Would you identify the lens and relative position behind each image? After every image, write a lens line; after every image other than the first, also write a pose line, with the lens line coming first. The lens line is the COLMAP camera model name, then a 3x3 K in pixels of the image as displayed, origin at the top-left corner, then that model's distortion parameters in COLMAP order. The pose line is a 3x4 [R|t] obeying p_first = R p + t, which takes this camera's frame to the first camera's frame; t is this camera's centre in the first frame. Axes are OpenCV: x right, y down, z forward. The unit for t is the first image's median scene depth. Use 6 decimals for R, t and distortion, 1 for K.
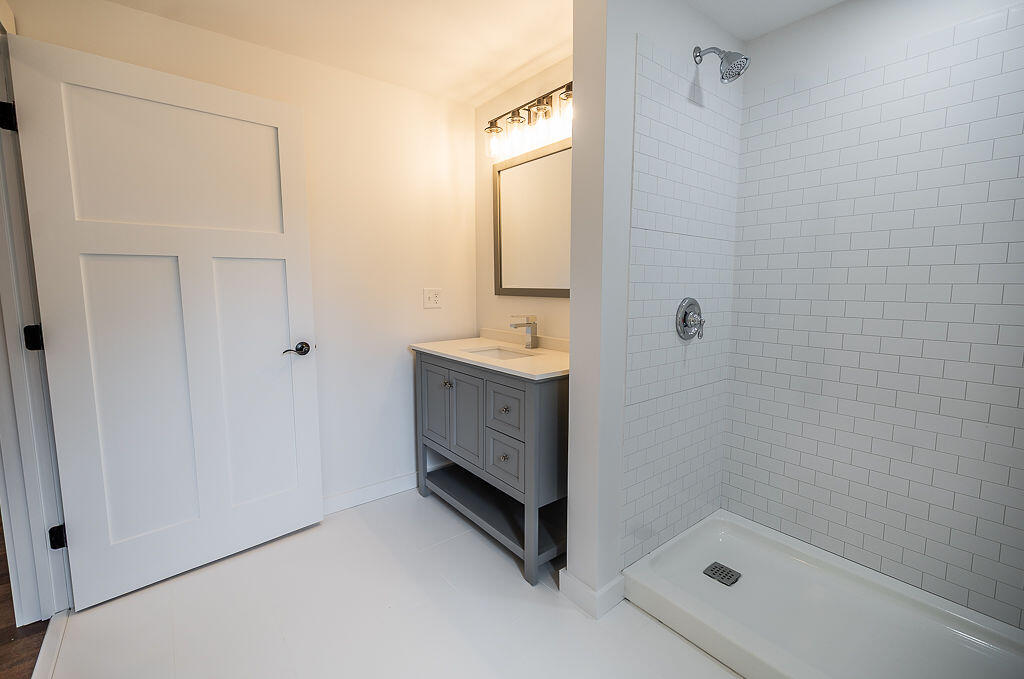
lens RADIAL K [[433.4, 0, 513.6], [0, 433.4, 334.3], [0, 0, 1]] dist [0.001849, -0.000623]
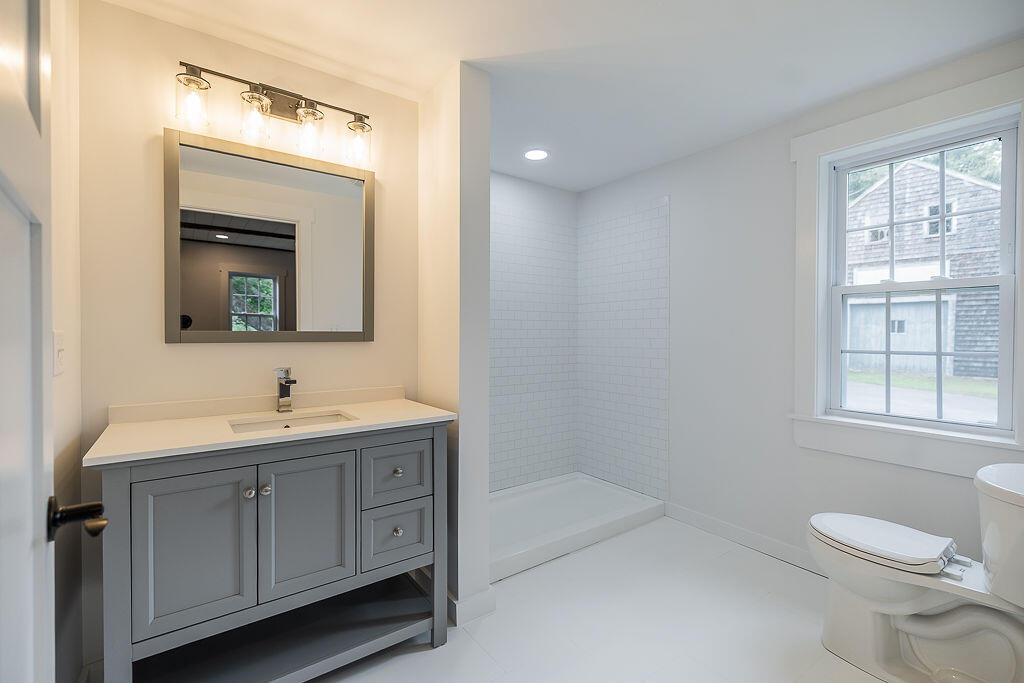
lens RADIAL K [[433.4, 0, 512.2], [0, 433.4, 339.4], [0, 0, 1]] dist [0.001849, -0.000623]
pose [[0.057048, -0.016367, 0.998237, -0.787560], [0.106561, 0.994254, 0.010212, -0.065692], [-0.992668, 0.105790, 0.058464, 0.649846]]
